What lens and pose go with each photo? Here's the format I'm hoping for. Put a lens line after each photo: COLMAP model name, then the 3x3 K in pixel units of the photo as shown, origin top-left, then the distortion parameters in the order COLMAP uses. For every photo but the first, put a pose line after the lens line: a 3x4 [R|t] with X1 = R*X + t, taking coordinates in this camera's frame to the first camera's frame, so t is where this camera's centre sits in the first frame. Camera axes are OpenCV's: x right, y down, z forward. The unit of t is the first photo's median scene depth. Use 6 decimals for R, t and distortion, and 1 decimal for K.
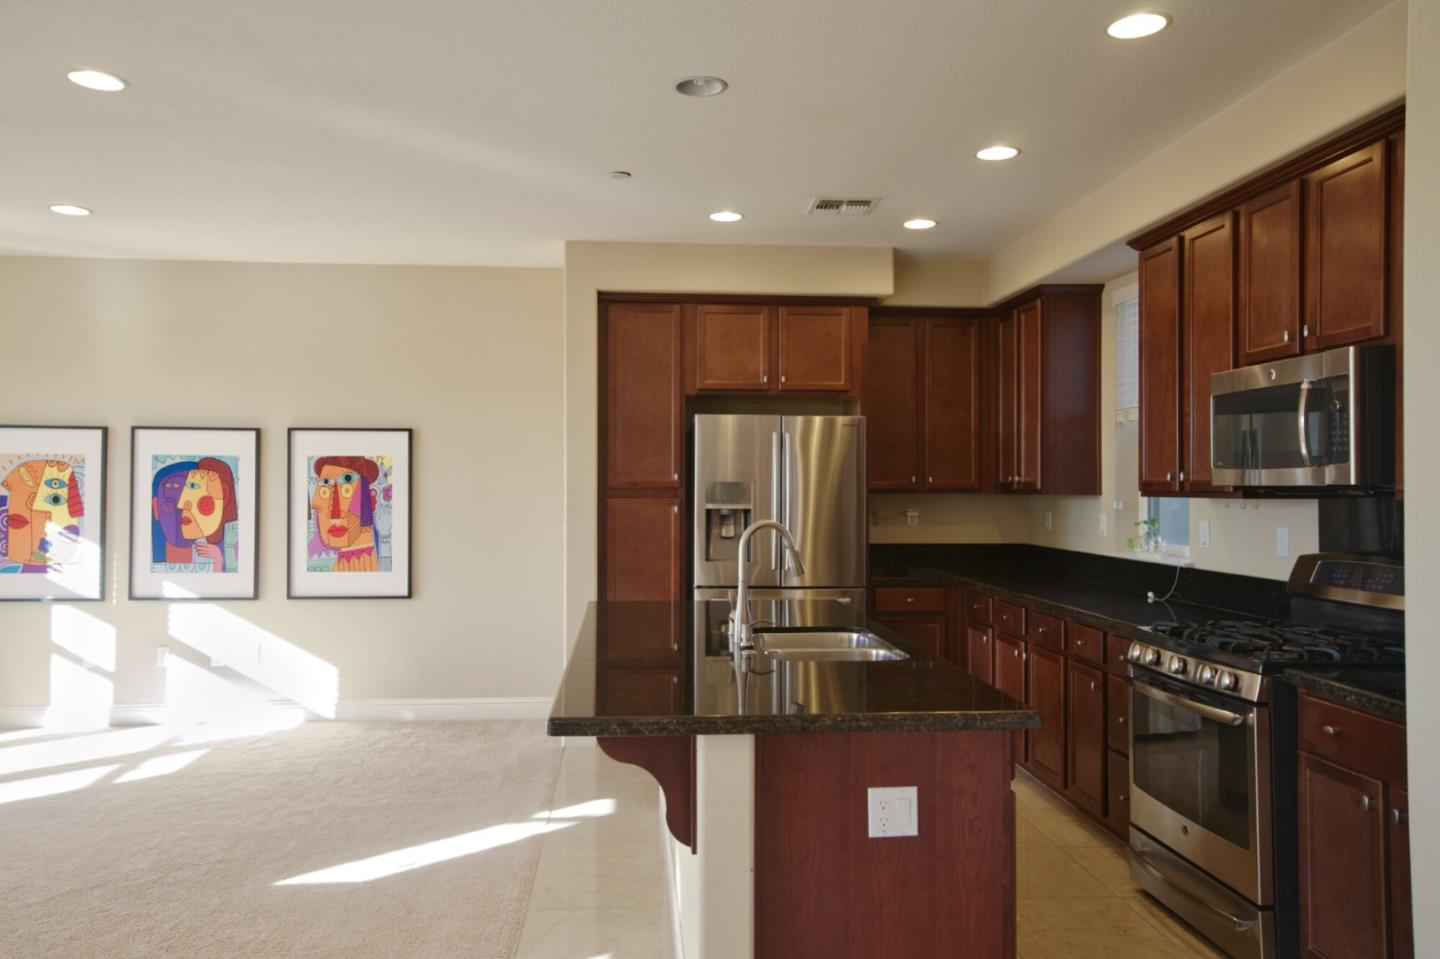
lens RADIAL K [[1070.6, 0, 711.6], [0, 1070.6, 476.5], [0, 0, 1]] dist [-0.006181, 0.060784]
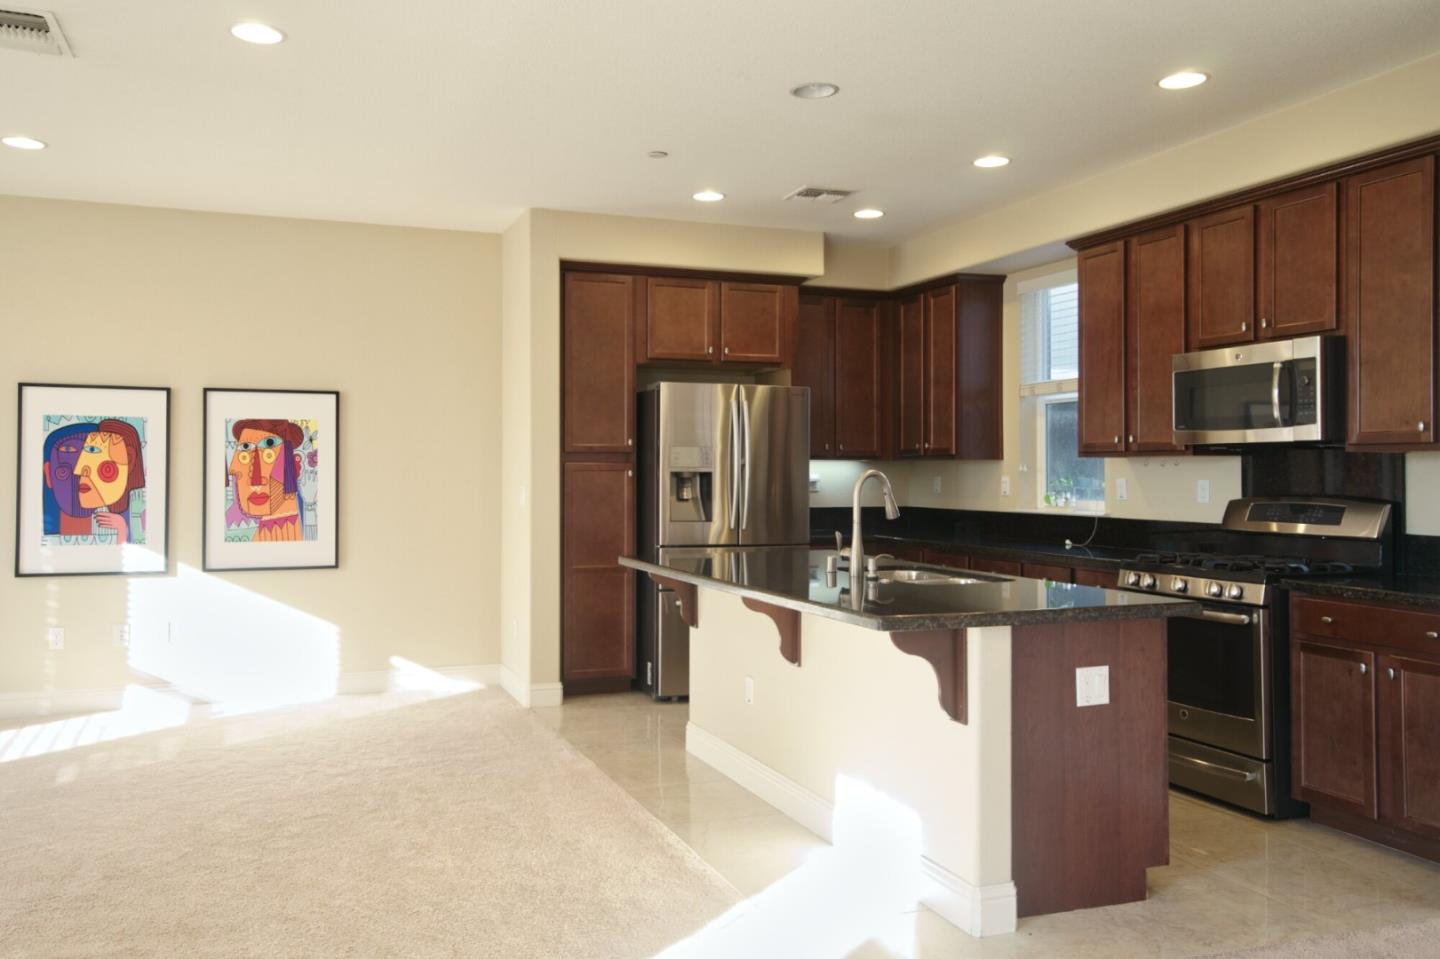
lens RADIAL K [[1148.6, 0, 683.5], [0, 1148.6, 461.5], [0, 0, 1]] dist [-0.005360, 0.073871]
pose [[0.962013, 0.001580, 0.272999, -0.315433], [-0.001914, 0.999998, 0.000958, 0.019793], [-0.272997, -0.001444, 0.962014, -0.090165]]
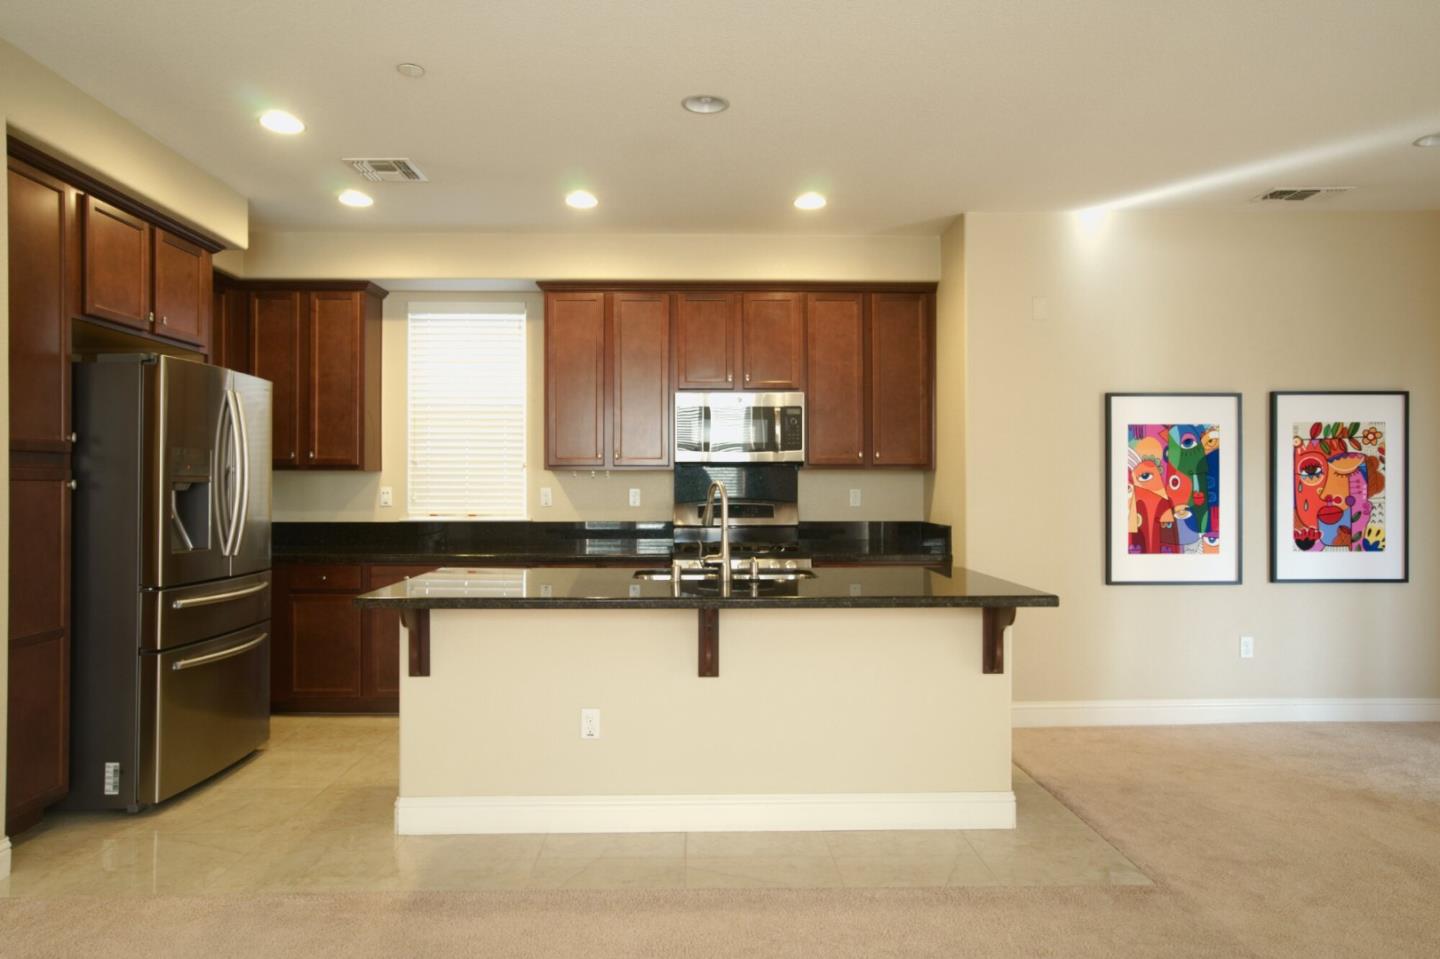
lens RADIAL K [[927.2, 0, 707.3], [0, 927.2, 478.0], [0, 0, 1]] dist [-0.021200, 0.046072]
pose [[0.056715, 0.006060, 0.998372, -0.660829], [-0.008848, 0.999945, -0.005567, 0.028917], [-0.998351, -0.008518, 0.056766, 0.621626]]
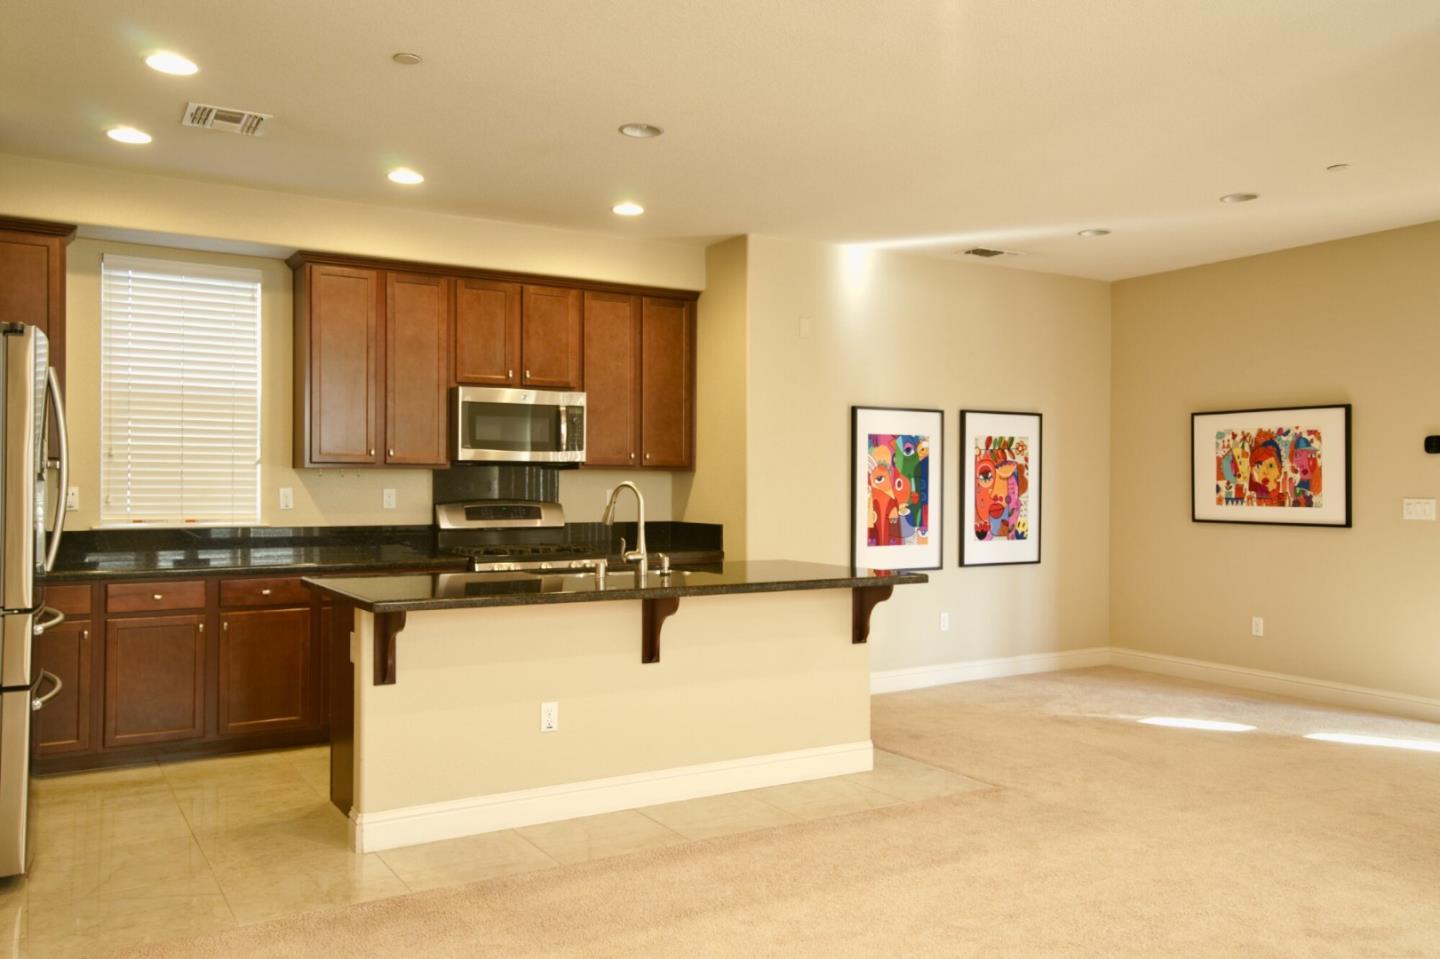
lens RADIAL K [[1133.7, 0, 710.5], [0, 1133.7, 476.9], [0, 0, 1]] dist [0.001978, 0.072063]
pose [[-0.443602, 0.003437, 0.896217, -0.801838], [-0.012154, 0.999878, -0.009851, 0.031146], [-0.896141, -0.015263, -0.443506, 0.992038]]
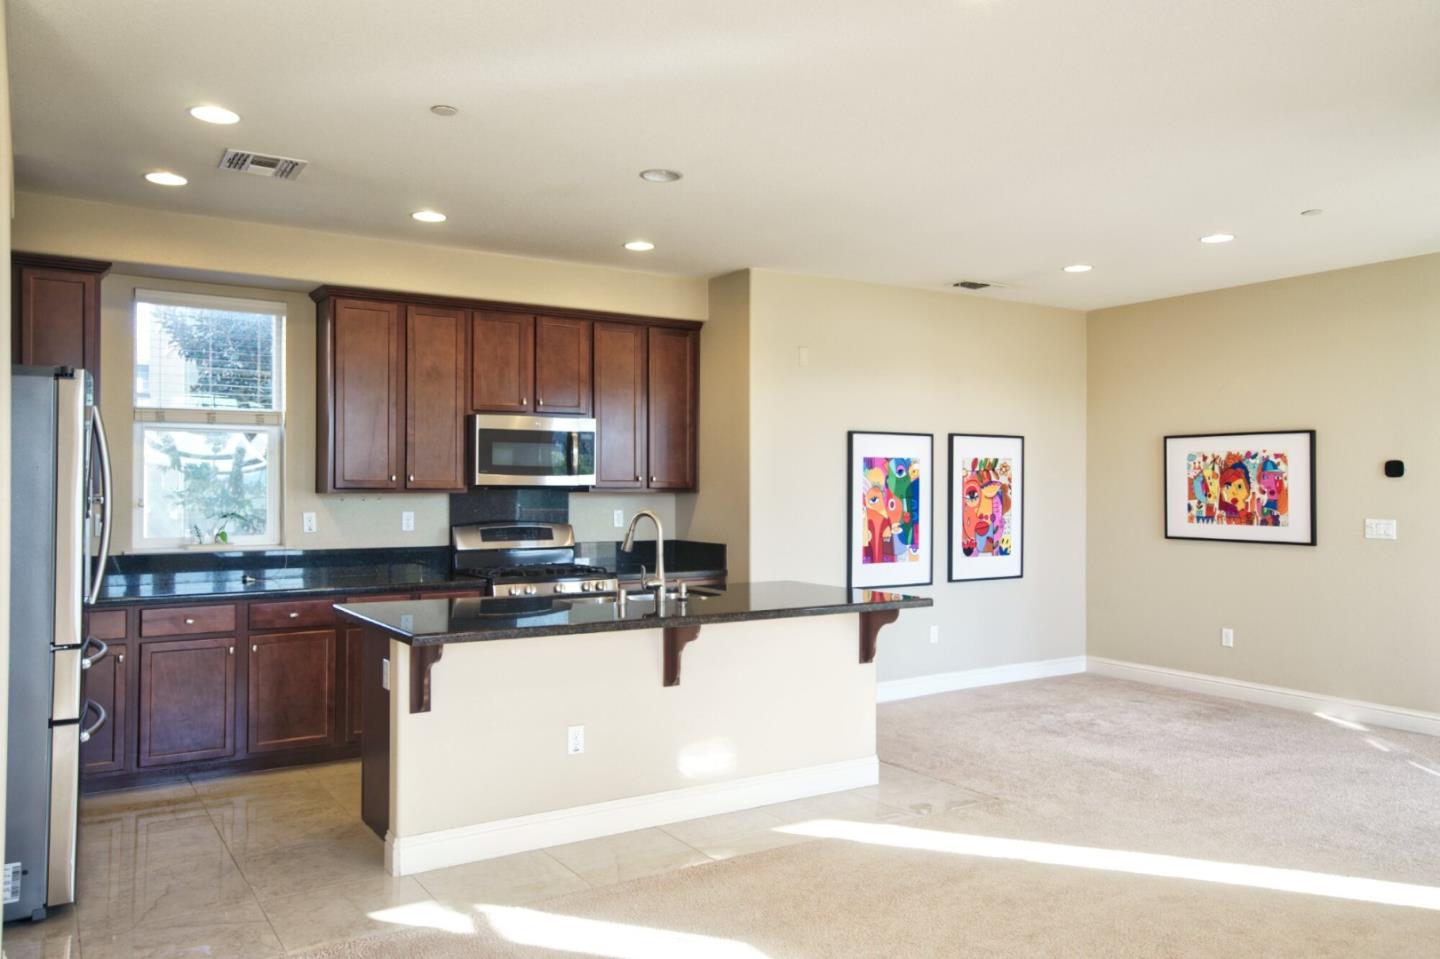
lens RADIAL K [[1070.6, 0, 711.6], [0, 1070.6, 476.5], [0, 0, 1]] dist [-0.006181, 0.060784]
pose [[-0.464587, 0.008142, 0.885490, -0.776547], [-0.010324, 0.999840, -0.014610, 0.011024], [-0.885467, -0.015930, -0.464429, 1.016120]]
